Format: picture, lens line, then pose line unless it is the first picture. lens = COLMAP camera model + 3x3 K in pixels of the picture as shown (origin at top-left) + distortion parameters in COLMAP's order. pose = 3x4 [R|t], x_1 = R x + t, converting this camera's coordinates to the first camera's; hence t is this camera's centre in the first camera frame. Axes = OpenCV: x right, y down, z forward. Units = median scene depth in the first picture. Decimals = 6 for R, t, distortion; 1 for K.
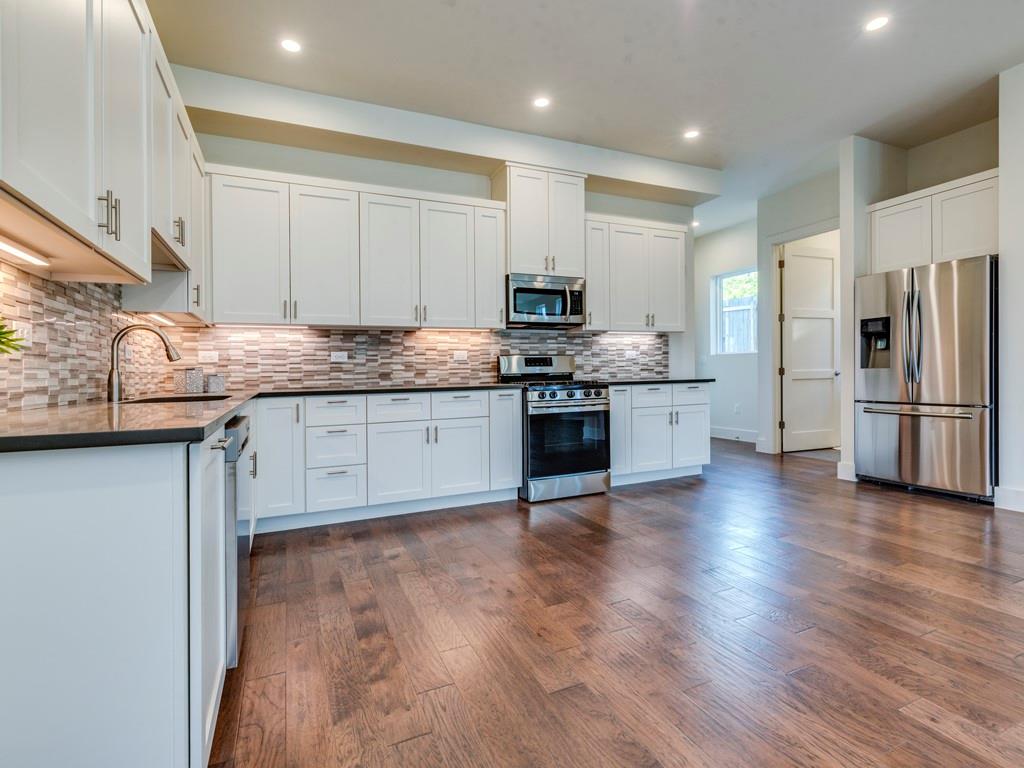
lens RADIAL K [[509.3, 0, 510.9], [0, 509.3, 372.9], [0, 0, 1]] dist [0.002141, 0.000370]
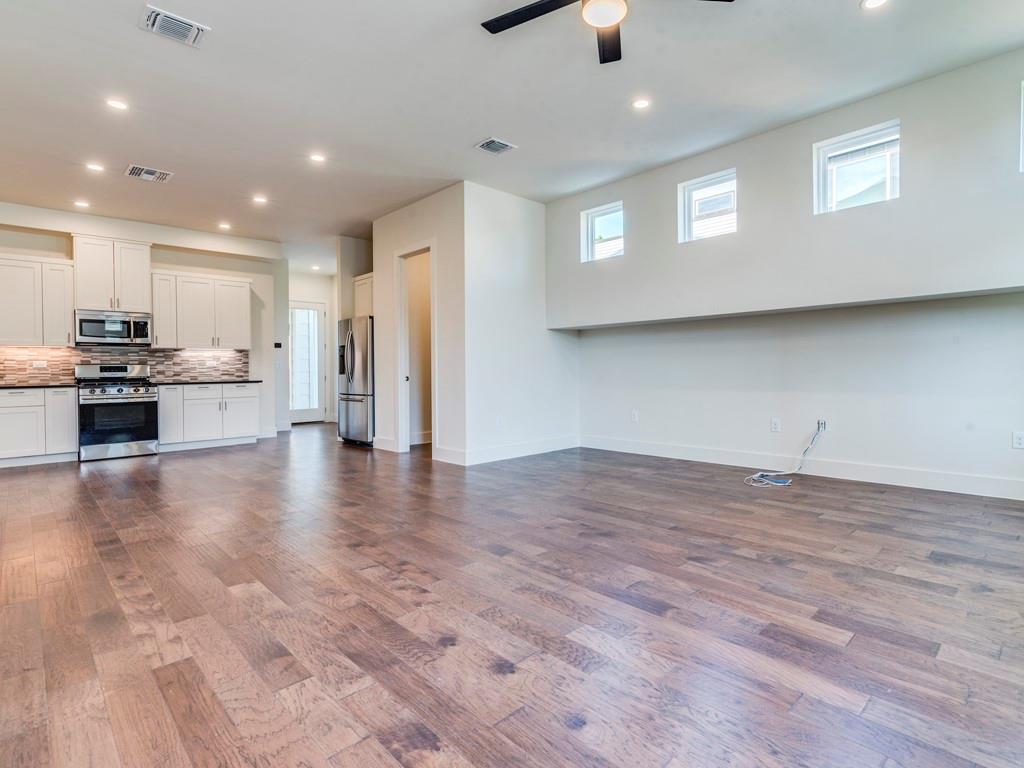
lens RADIAL K [[513.1, 0, 538.8], [0, 513.1, 382.5], [0, 0, 1]] dist [0.002273, -0.000203]
pose [[0.937571, -0.003599, 0.347776, 0.714228], [-0.001983, 0.999875, 0.015694, -0.009083], [-0.347789, -0.015404, 0.937446, -0.837070]]
